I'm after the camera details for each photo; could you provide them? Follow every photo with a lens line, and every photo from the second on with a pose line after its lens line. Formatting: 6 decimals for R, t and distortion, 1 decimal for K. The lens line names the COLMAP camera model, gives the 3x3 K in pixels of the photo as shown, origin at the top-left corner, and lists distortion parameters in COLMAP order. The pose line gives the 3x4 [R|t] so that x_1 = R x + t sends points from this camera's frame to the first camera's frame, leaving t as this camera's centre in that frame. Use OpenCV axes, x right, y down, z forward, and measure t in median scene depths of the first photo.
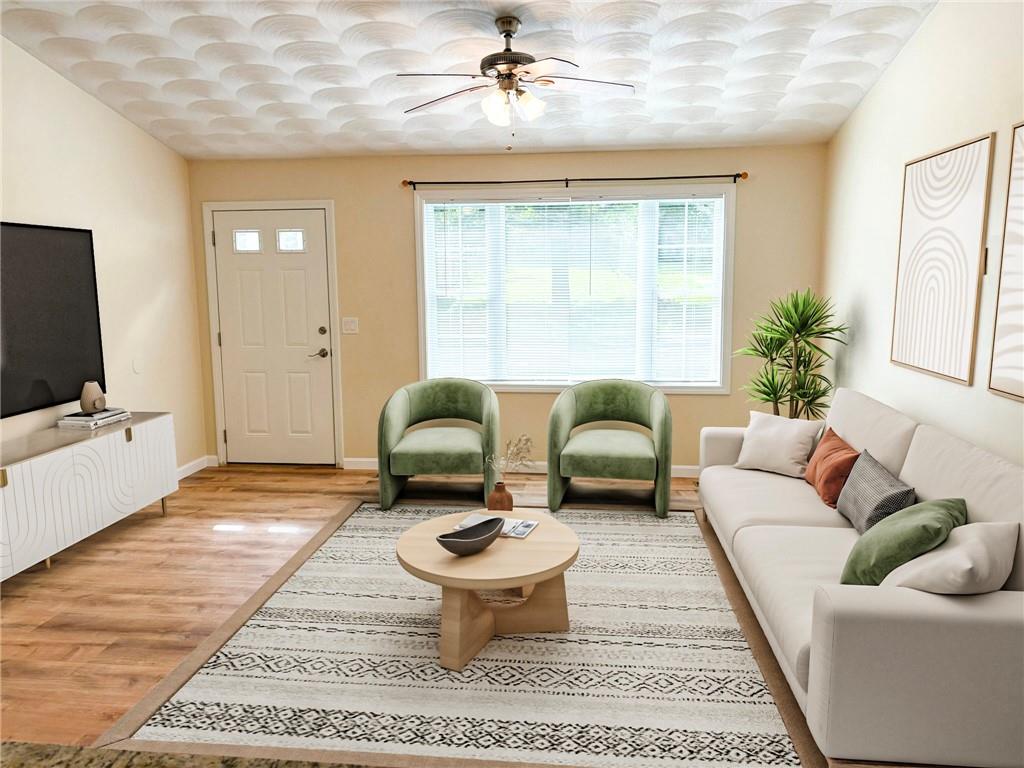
lens RADIAL K [[772.3, 0, 509.8], [0, 772.3, 389.8], [0, 0, 1]] dist [0.040890, -0.042038]
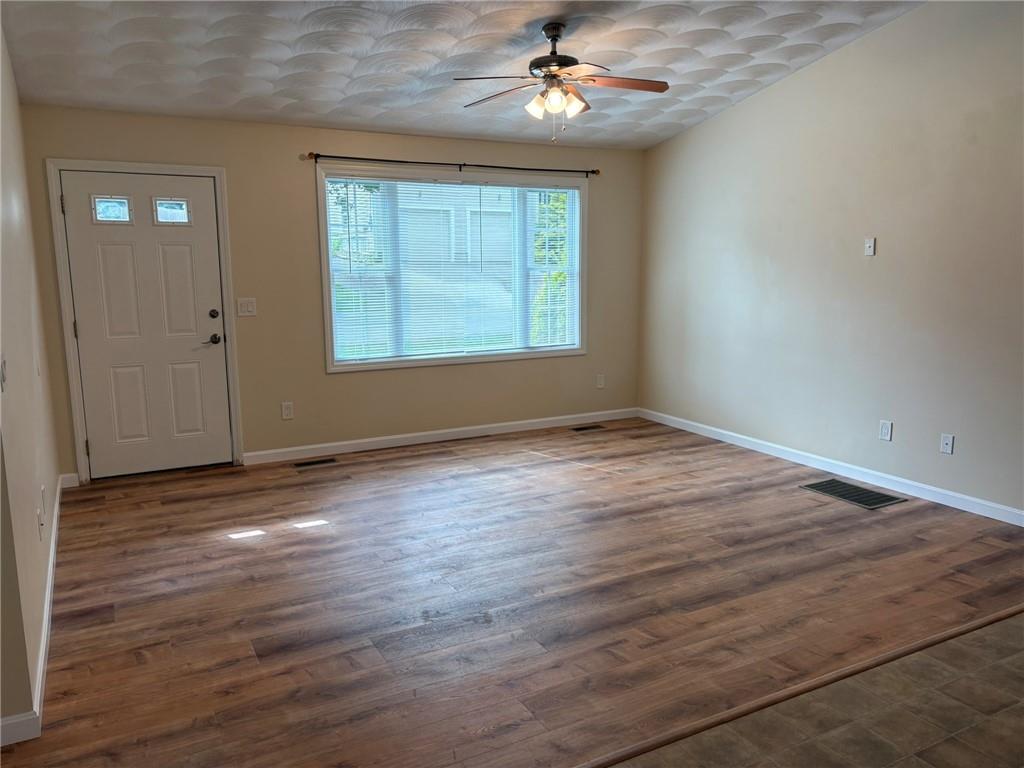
lens RADIAL K [[772.3, 0, 509.8], [0, 772.3, 389.8], [0, 0, 1]] dist [0.040890, -0.042038]
pose [[0.822279, -0.092870, 0.561456, -0.511732], [0.077566, 0.995677, 0.051095, -0.009621], [-0.563774, 0.001536, 0.825928, 0.075269]]
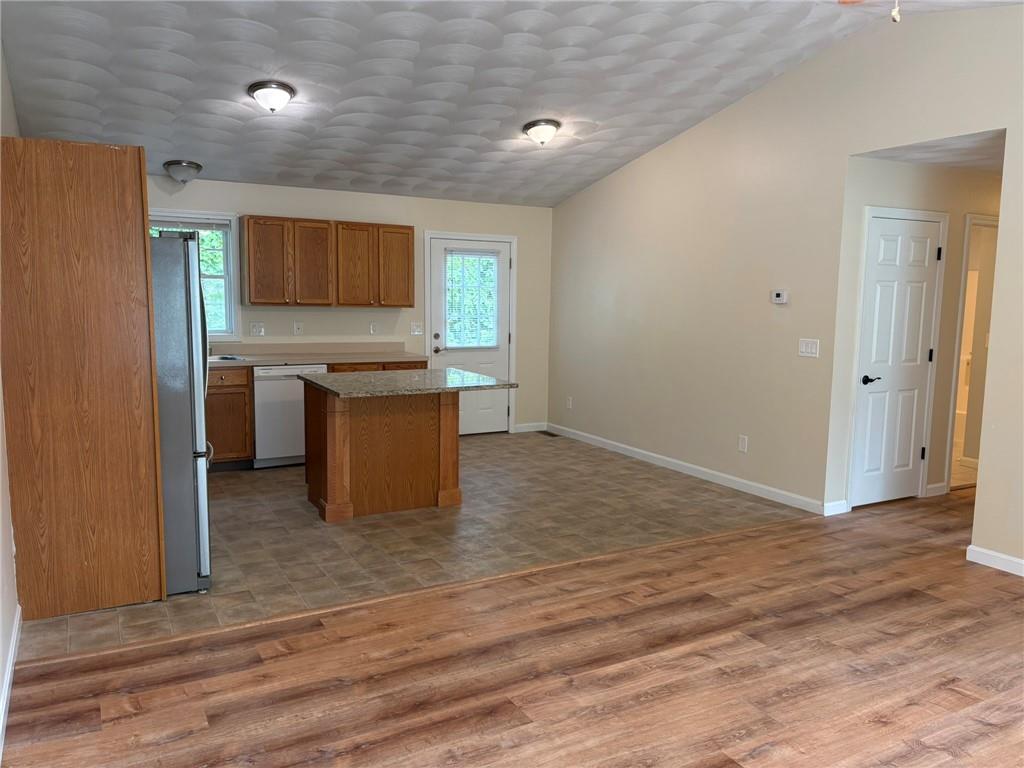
lens RADIAL K [[772.3, 0, 509.8], [0, 772.3, 389.8], [0, 0, 1]] dist [0.040890, -0.042038]
pose [[-0.815019, 0.073027, -0.574814, 0.335218], [-0.085262, 0.966113, 0.243630, -0.134655], [0.573127, 0.247573, -0.781174, 0.913347]]
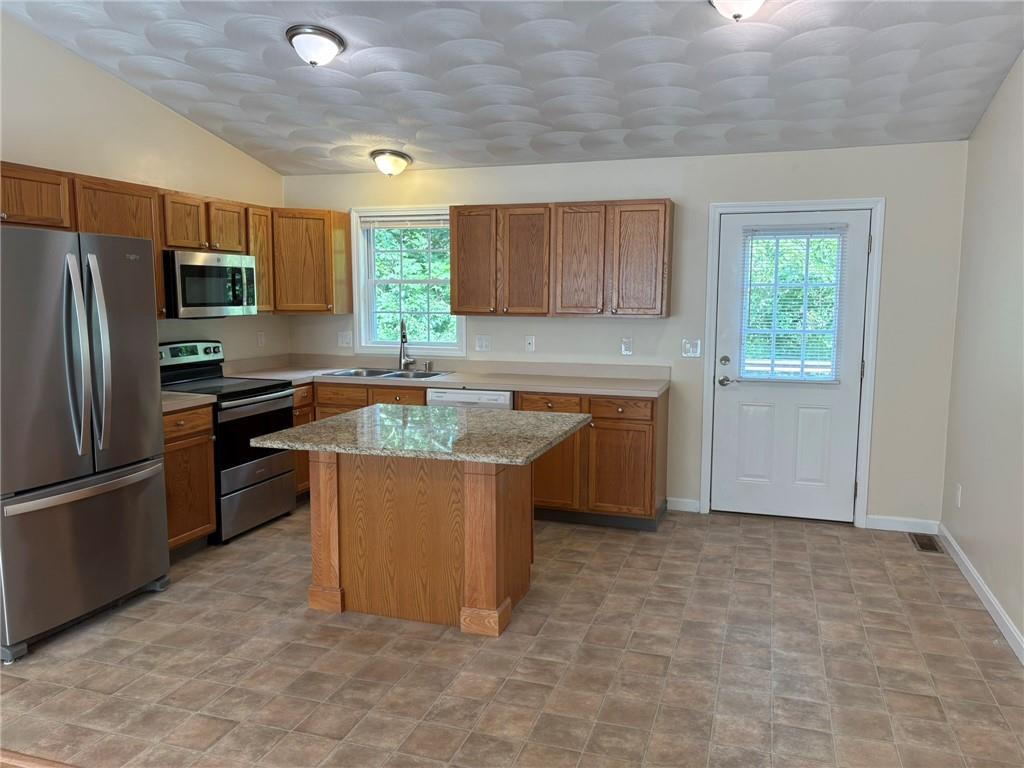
lens RADIAL K [[772.3, 0, 509.8], [0, 772.3, 389.8], [0, 0, 1]] dist [0.040890, -0.042038]
pose [[-0.976108, -0.013678, 0.216853, -0.307014], [0.042675, 0.966511, 0.253053, -0.091132], [-0.213052, 0.256262, -0.942835, 0.669820]]
